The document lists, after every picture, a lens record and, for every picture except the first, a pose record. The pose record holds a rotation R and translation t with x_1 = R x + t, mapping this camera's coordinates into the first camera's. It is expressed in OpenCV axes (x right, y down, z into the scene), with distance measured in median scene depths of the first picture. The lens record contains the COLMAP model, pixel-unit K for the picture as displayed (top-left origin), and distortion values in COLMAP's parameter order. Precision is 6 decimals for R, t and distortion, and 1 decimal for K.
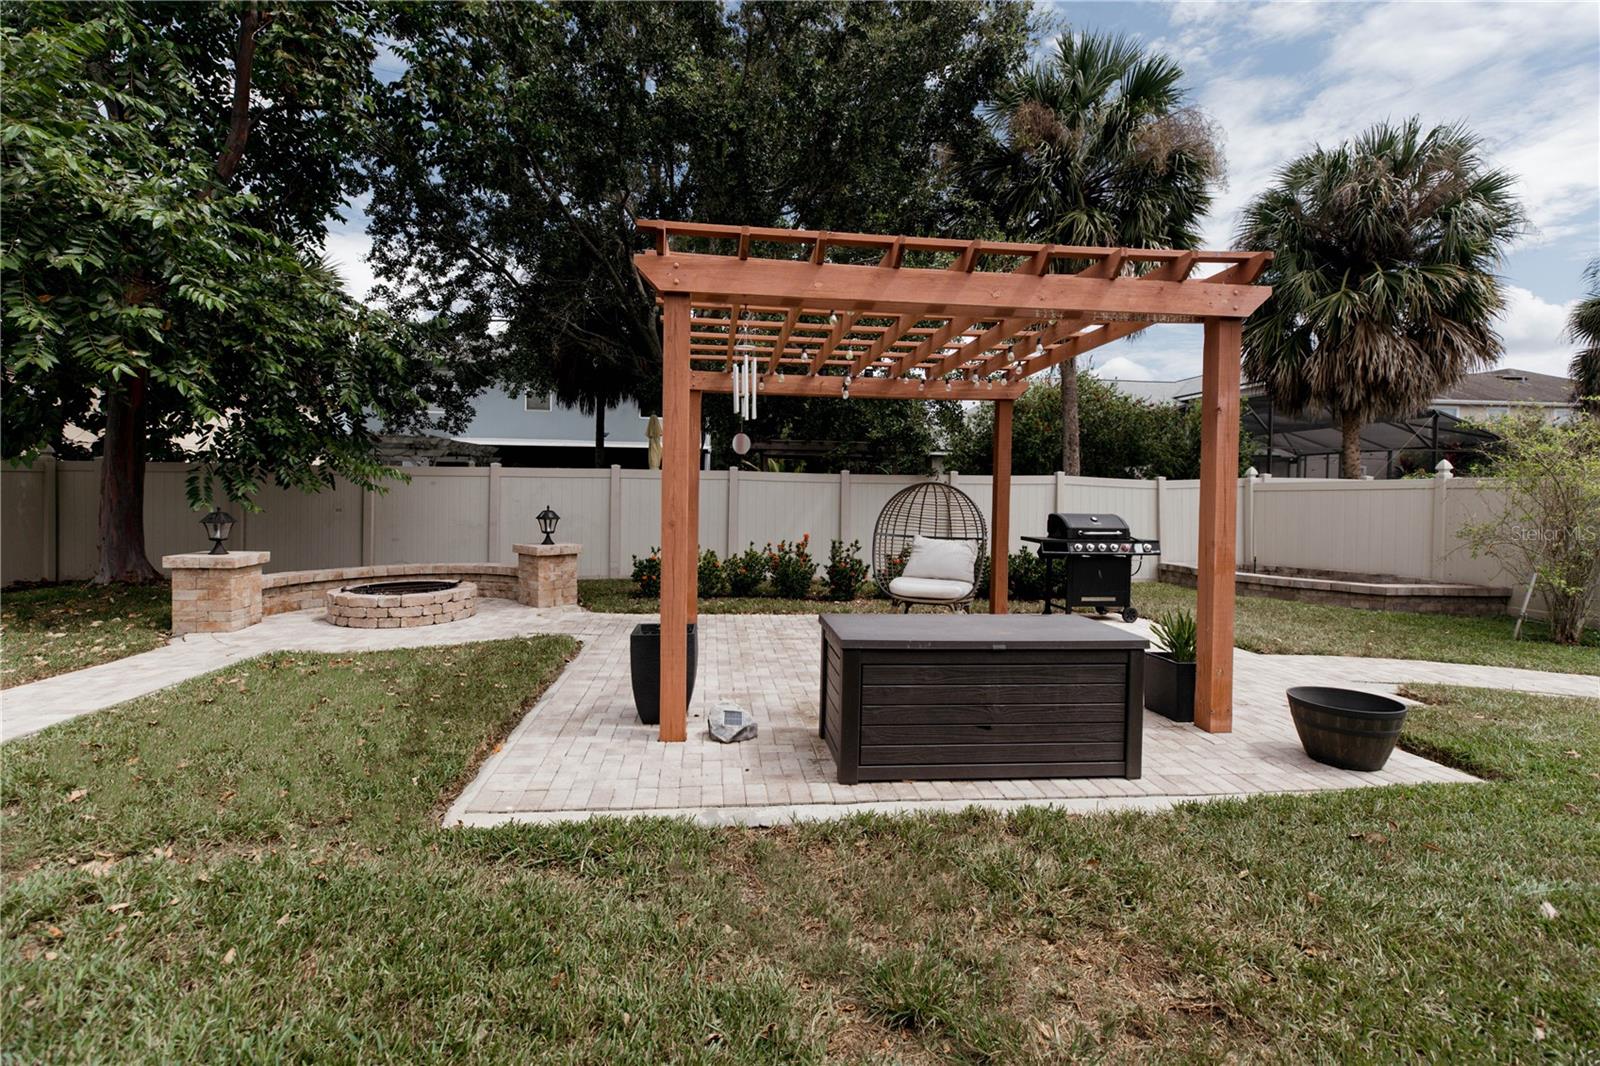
lens RADIAL K [[707.6, 0, 784.6], [0, 707.6, 509.8], [0, 0, 1]] dist [0.002206, 0.000556]
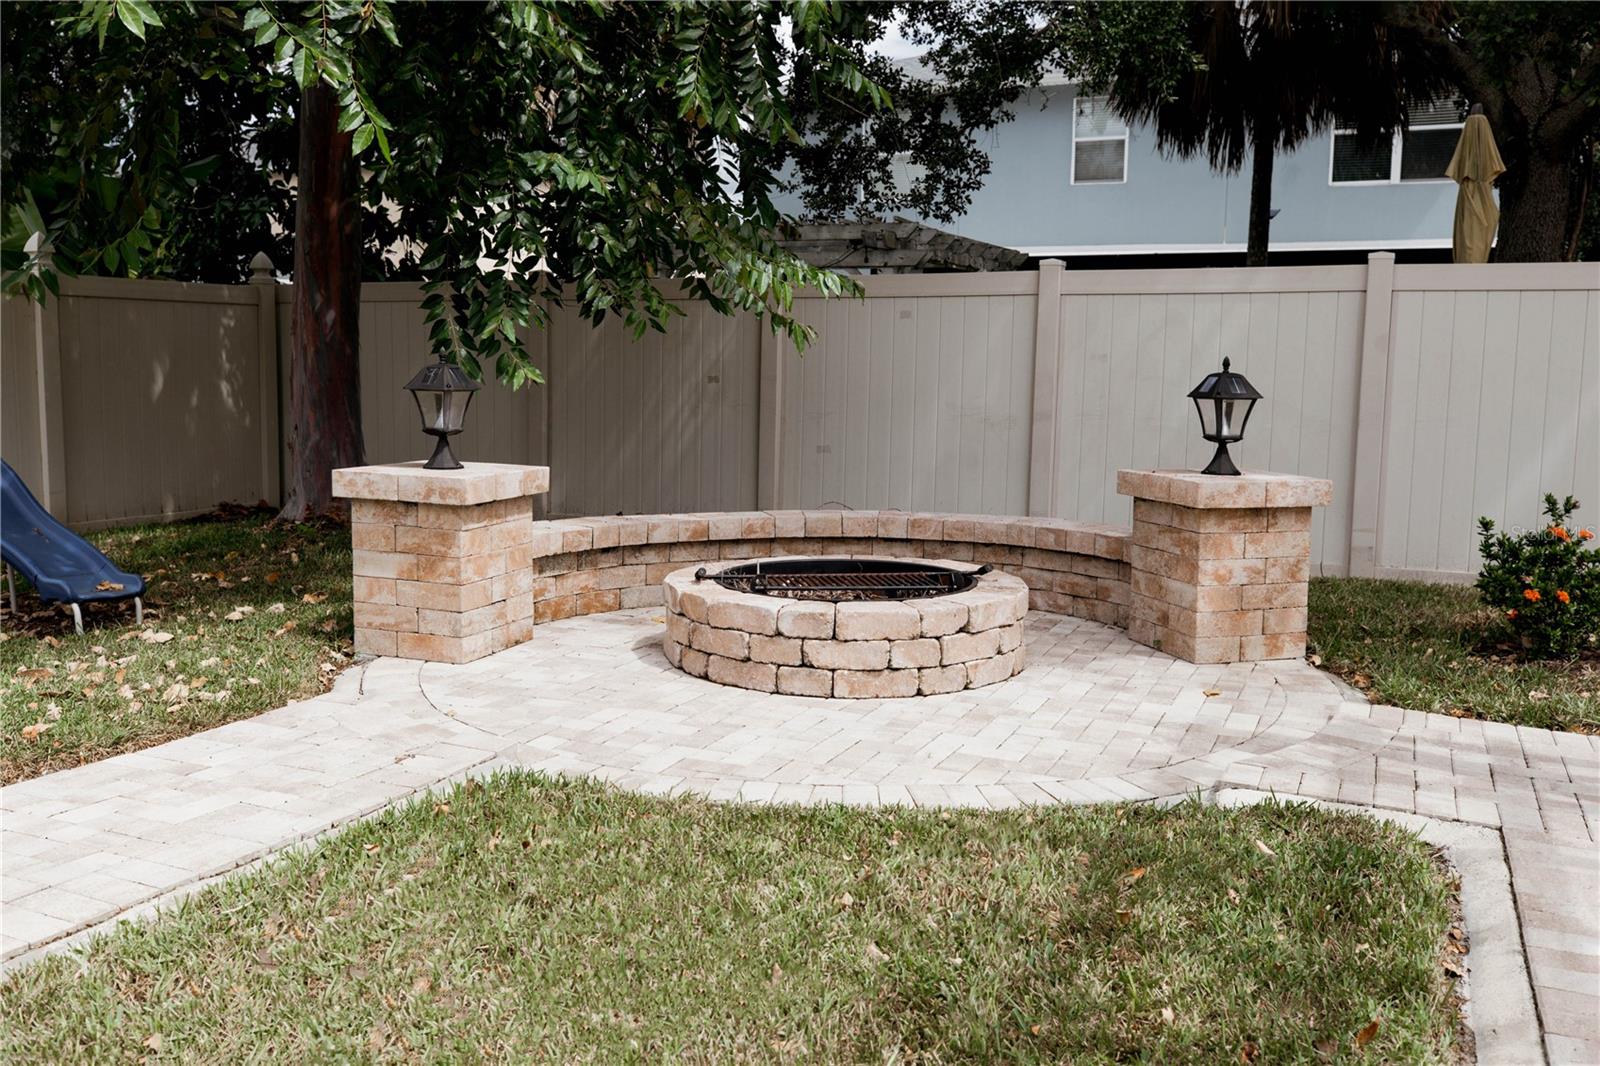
lens RADIAL K [[1379.2, 0, 808.6], [0, 1379.2, 531.1], [0, 0, 1]] dist [0.013543, 0.007554]
pose [[0.870210, 0.058023, -0.489252, -0.196016], [-0.014379, 0.995609, 0.092499, 0.019104], [0.492471, -0.073458, 0.867223, 0.358276]]
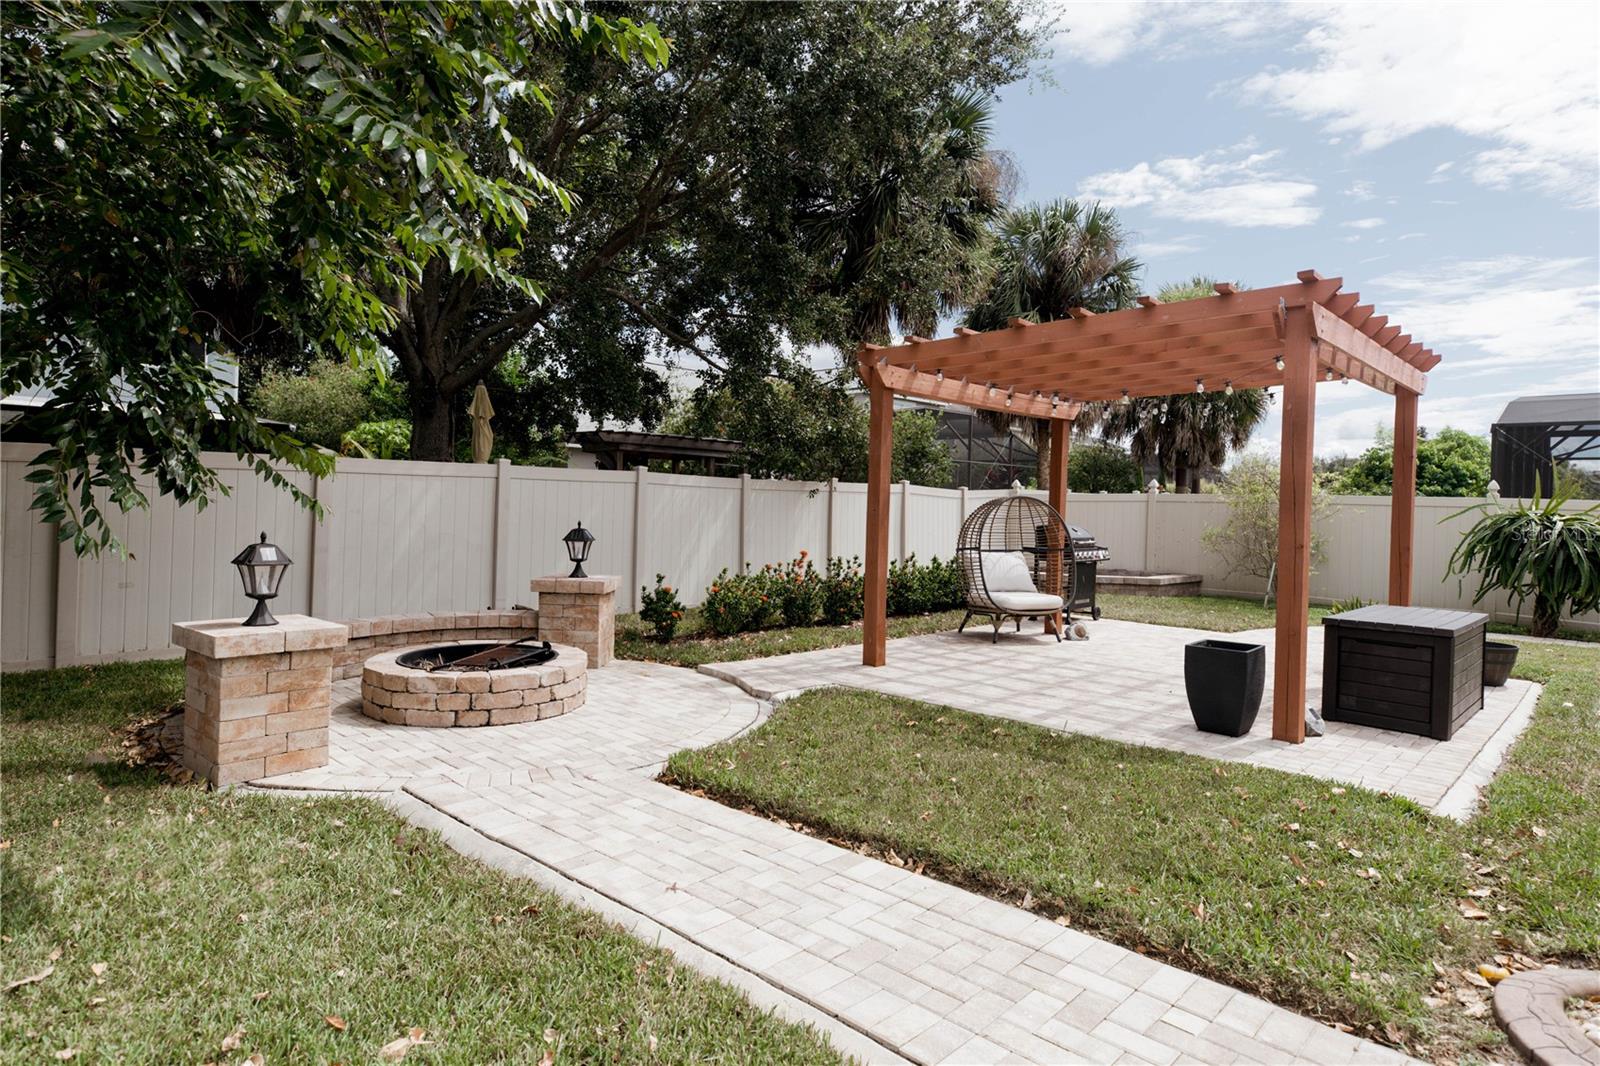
lens RADIAL K [[920.6, 0, 809.3], [0, 920.6, 517.5], [0, 0, 1]] dist [-0.001442, -0.000158]
pose [[0.732055, -0.005159, 0.681226, -0.838834], [-0.003254, 0.999933, 0.011068, -0.021978], [-0.681238, -0.010319, 0.731989, 0.198015]]
